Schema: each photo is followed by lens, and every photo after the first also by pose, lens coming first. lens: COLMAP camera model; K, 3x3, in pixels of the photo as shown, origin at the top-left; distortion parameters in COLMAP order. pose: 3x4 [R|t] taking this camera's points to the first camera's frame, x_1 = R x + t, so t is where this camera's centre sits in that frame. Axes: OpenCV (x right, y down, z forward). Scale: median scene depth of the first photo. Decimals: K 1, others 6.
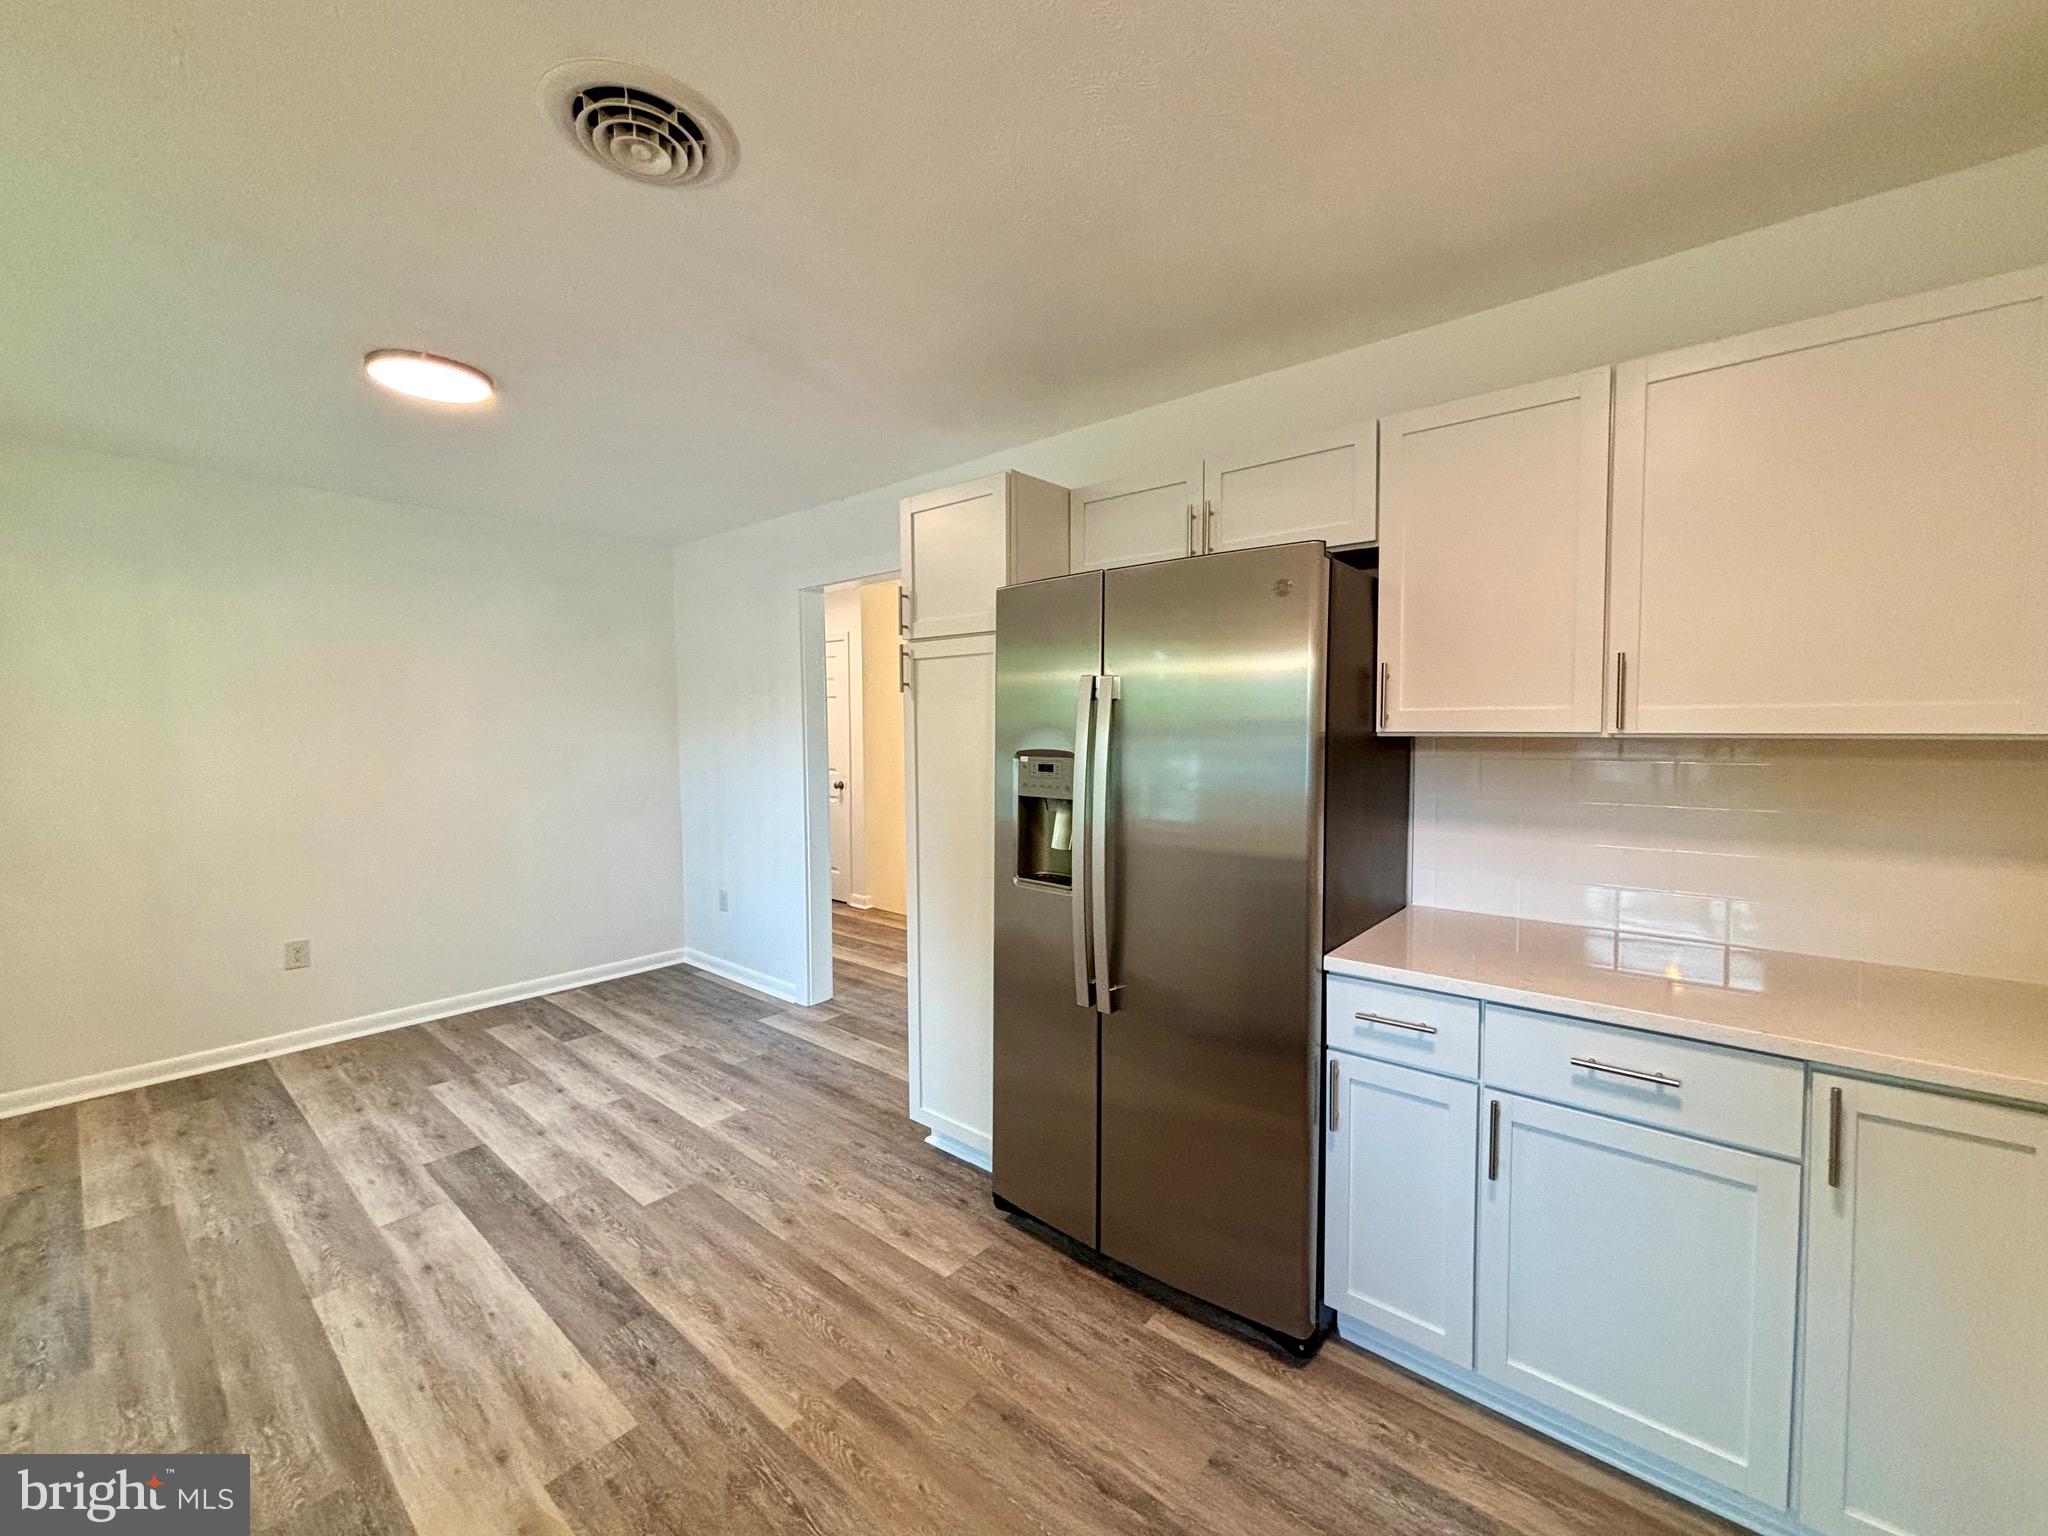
lens RADIAL K [[831.3, 0, 1021.0], [0, 831.3, 769.0], [0, 0, 1]] dist [-0.004463, 0.004413]
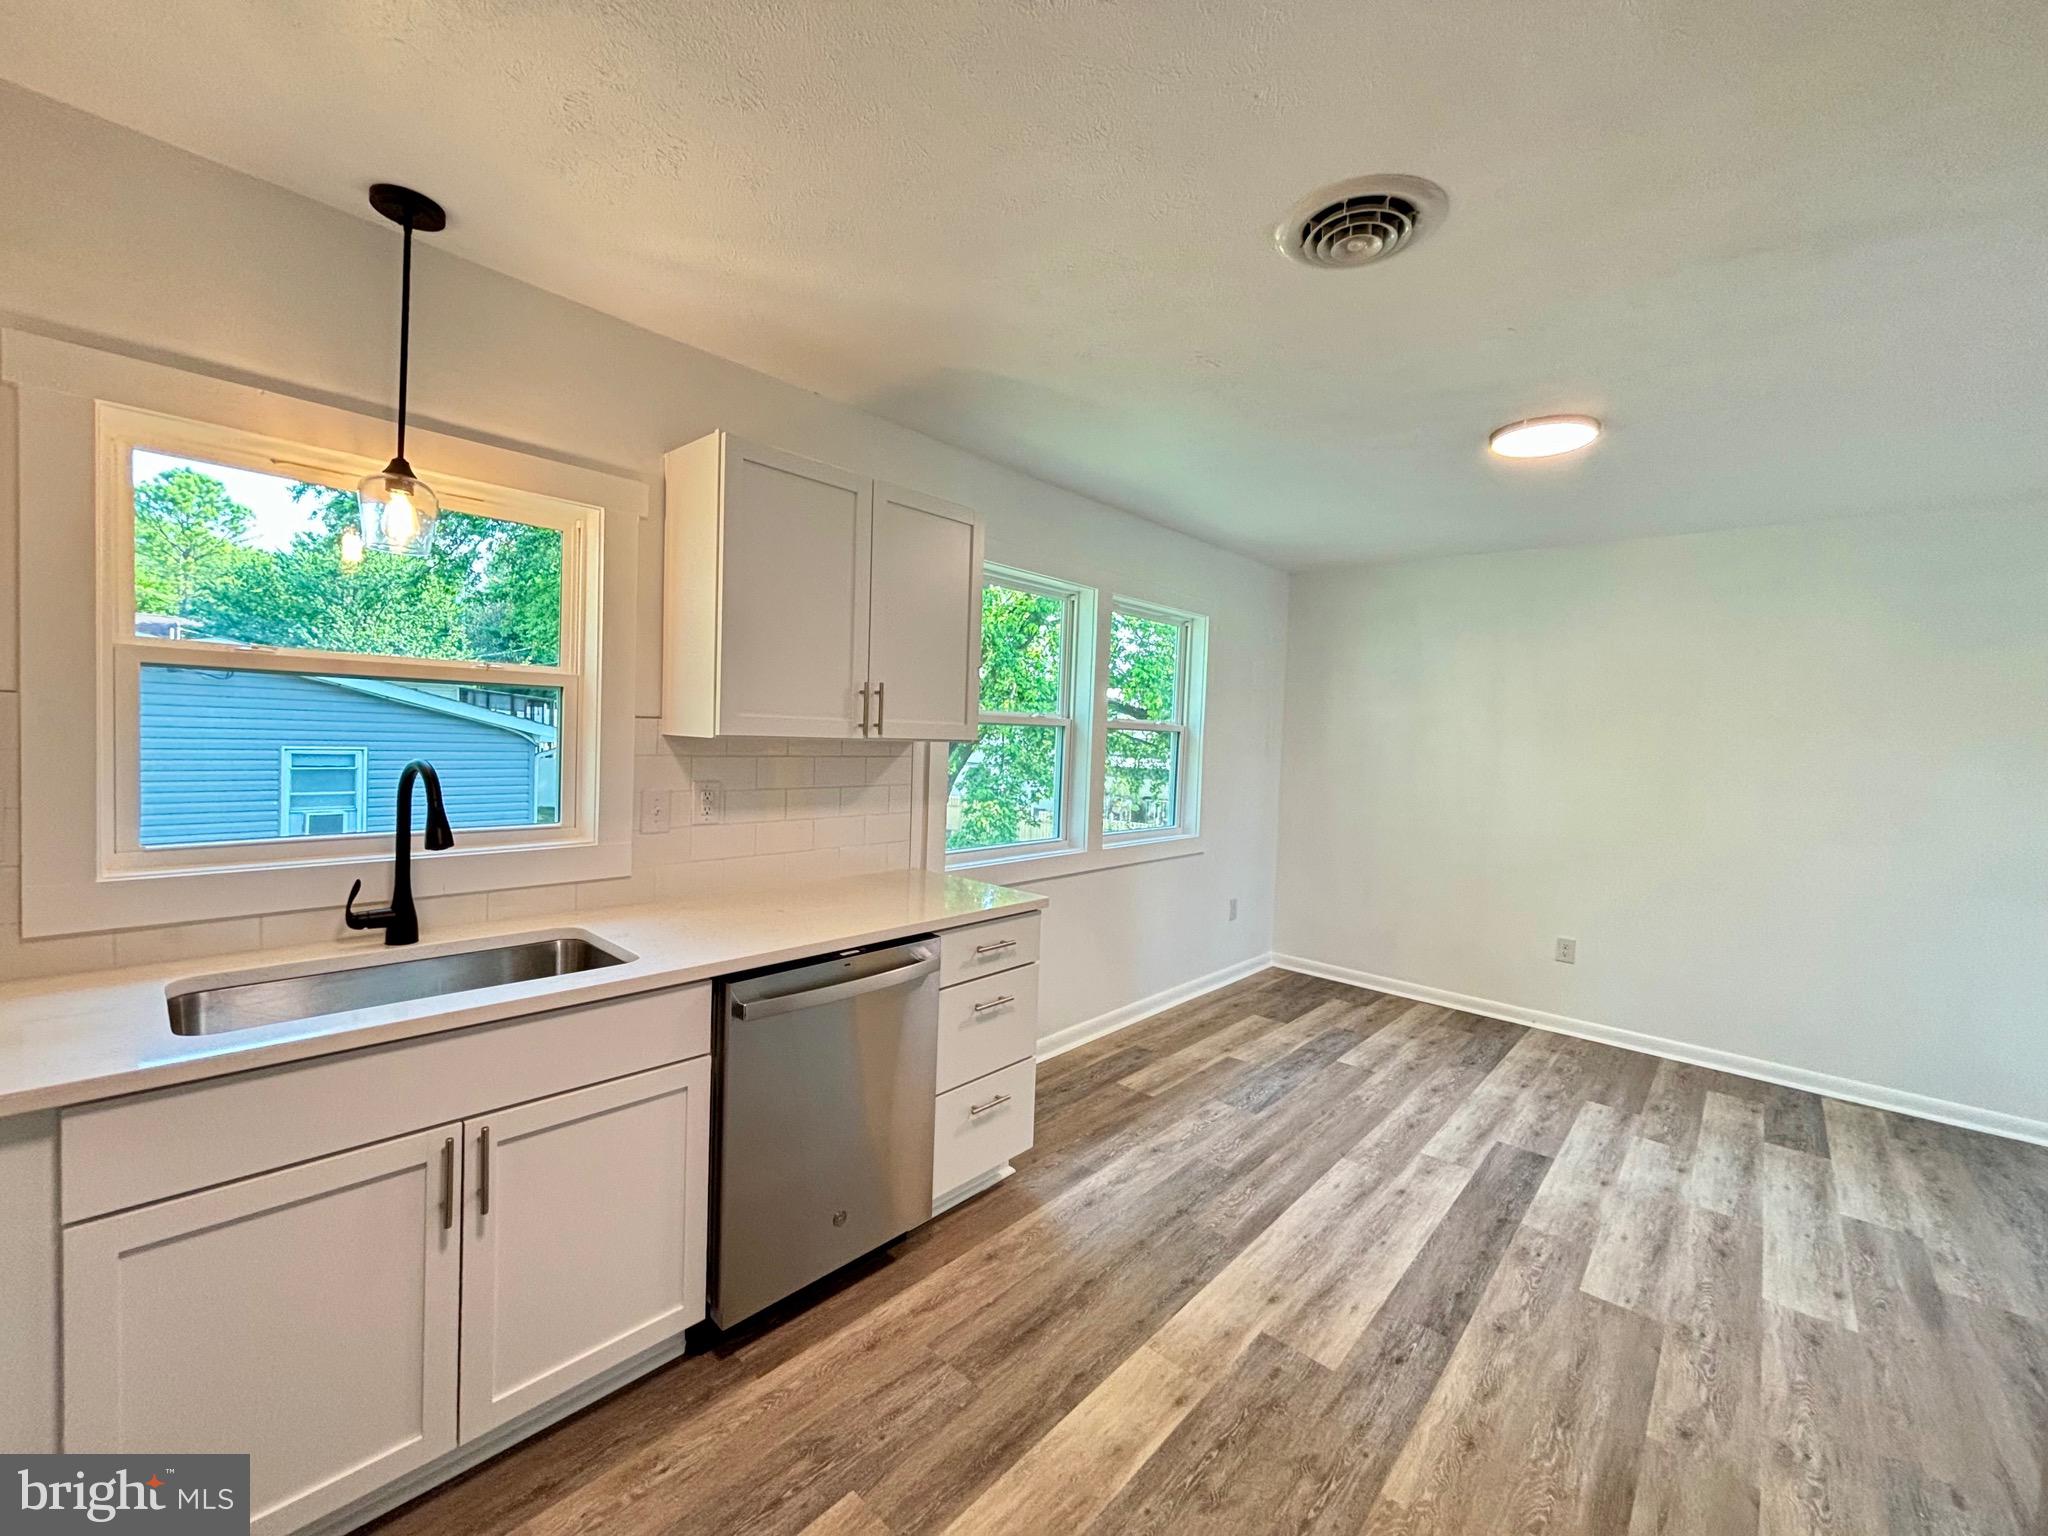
lens RADIAL K [[831.3, 0, 1018.2], [0, 831.3, 764.6], [0, 0, 1]] dist [-0.004463, 0.004413]
pose [[-0.028687, 0.041993, -0.998706, 0.510293], [-0.093476, 0.994626, 0.044507, -0.023672], [0.995208, 0.094631, -0.024607, 0.430938]]
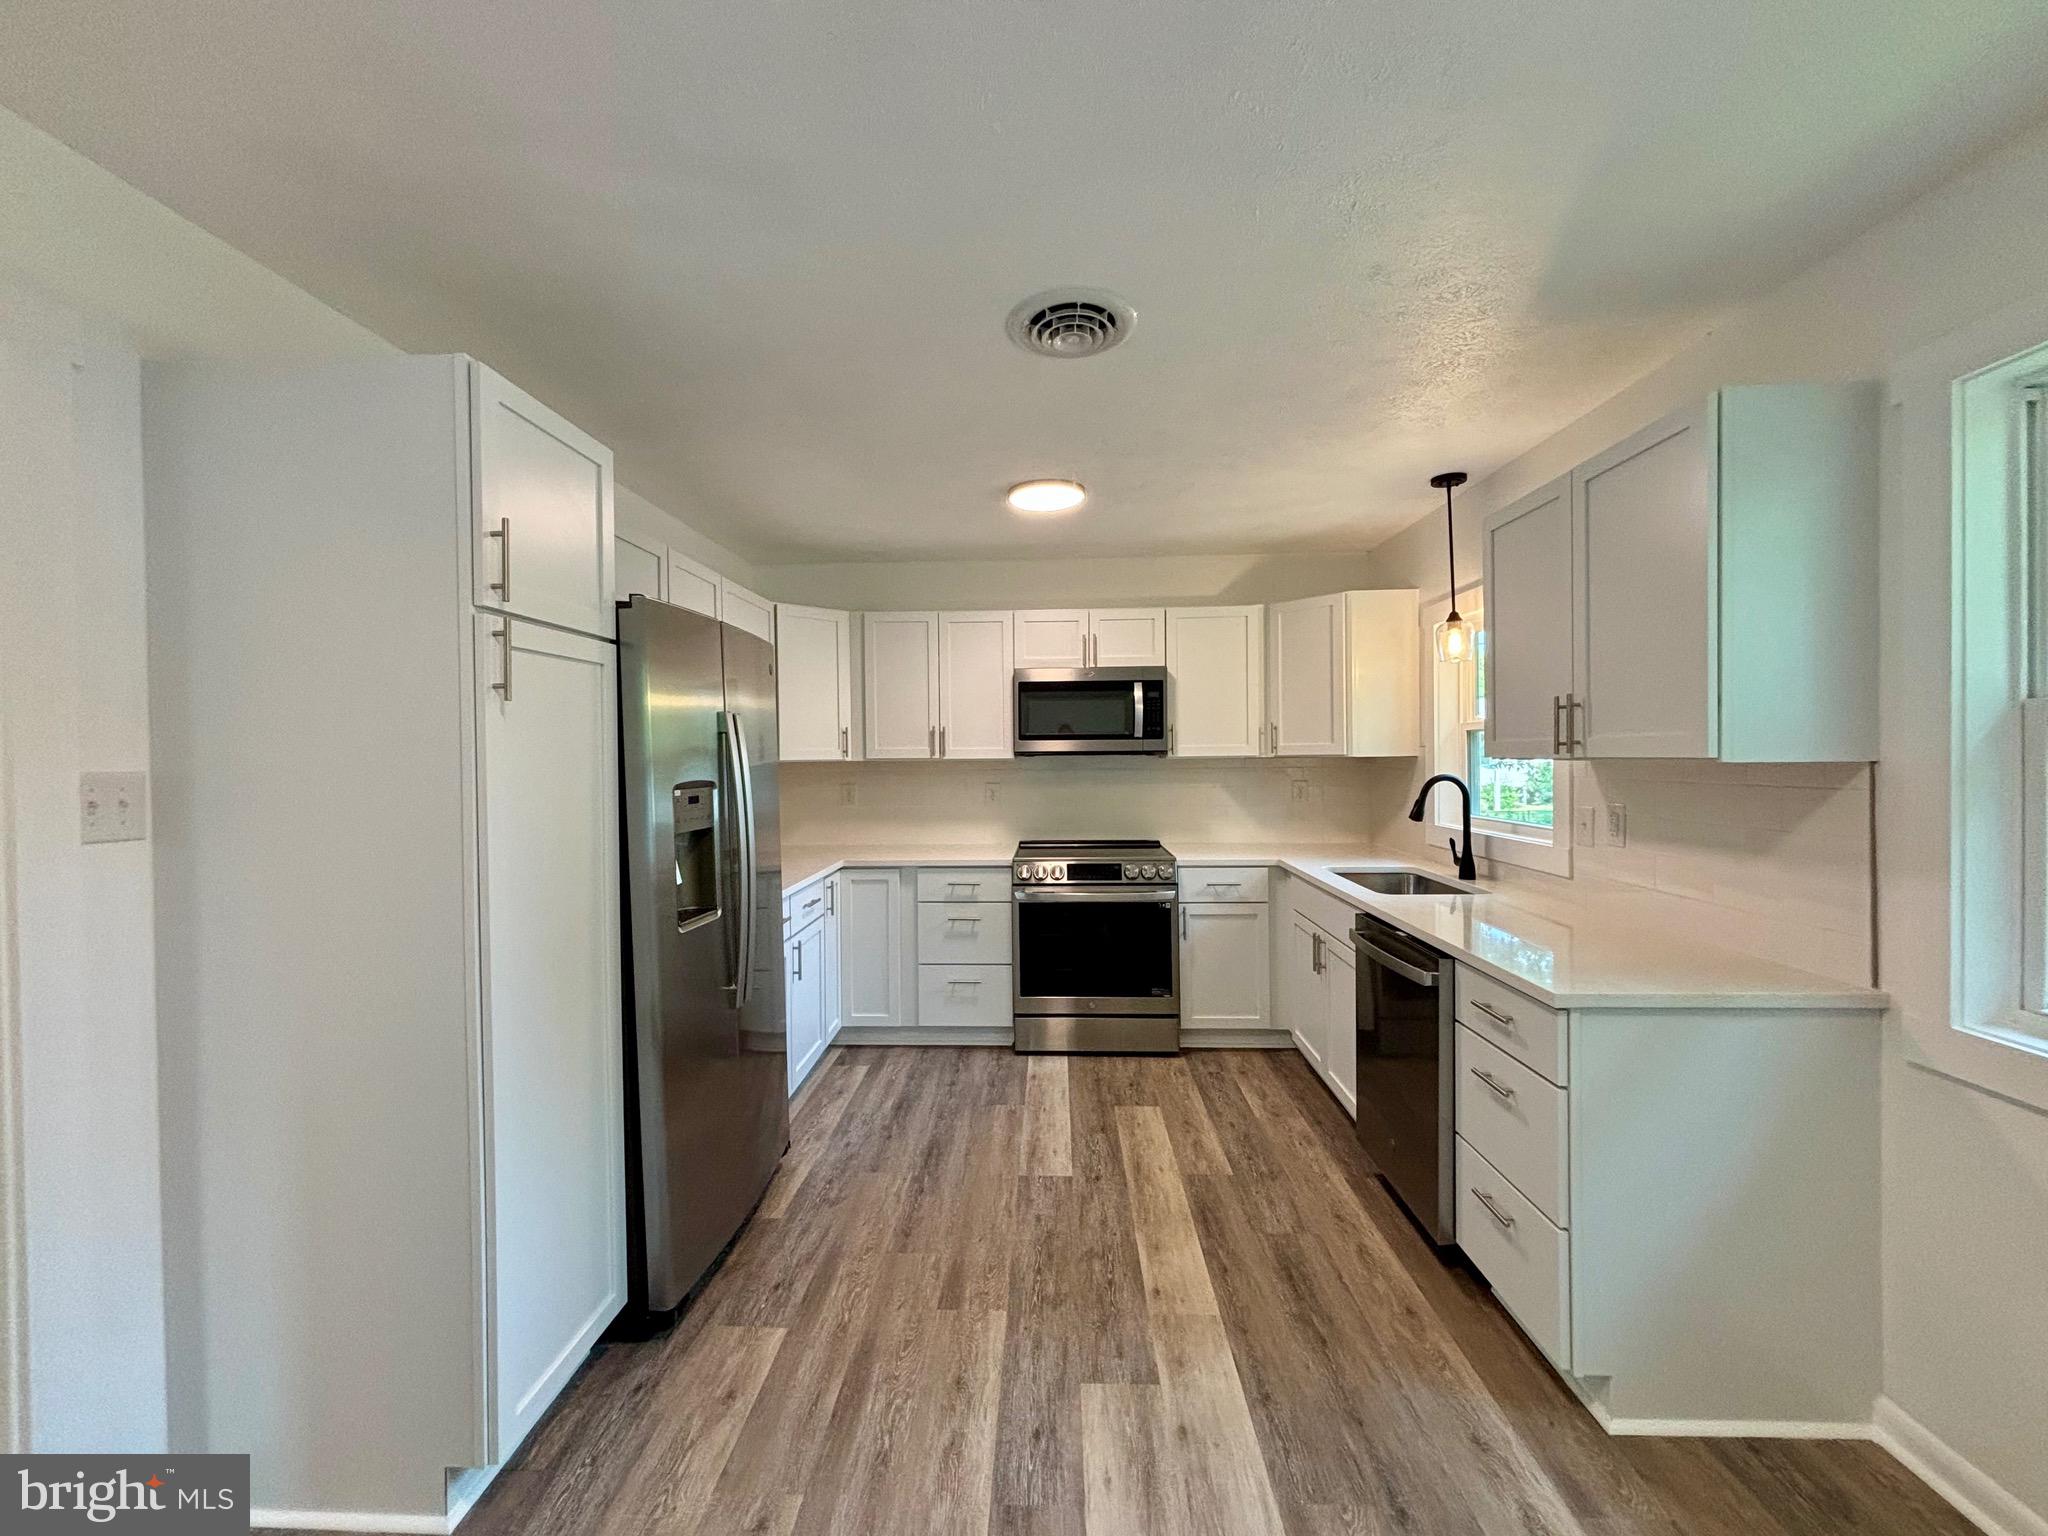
lens RADIAL K [[831.3, 0, 1020.5], [0, 831.3, 764.7], [0, 0, 1]] dist [-0.004463, 0.004413]
pose [[-0.616344, 0.000605, 0.787477, -1.039330], [0.058483, 0.997273, 0.045008, -0.067390], [-0.785303, 0.073794, -0.614698, 1.365850]]
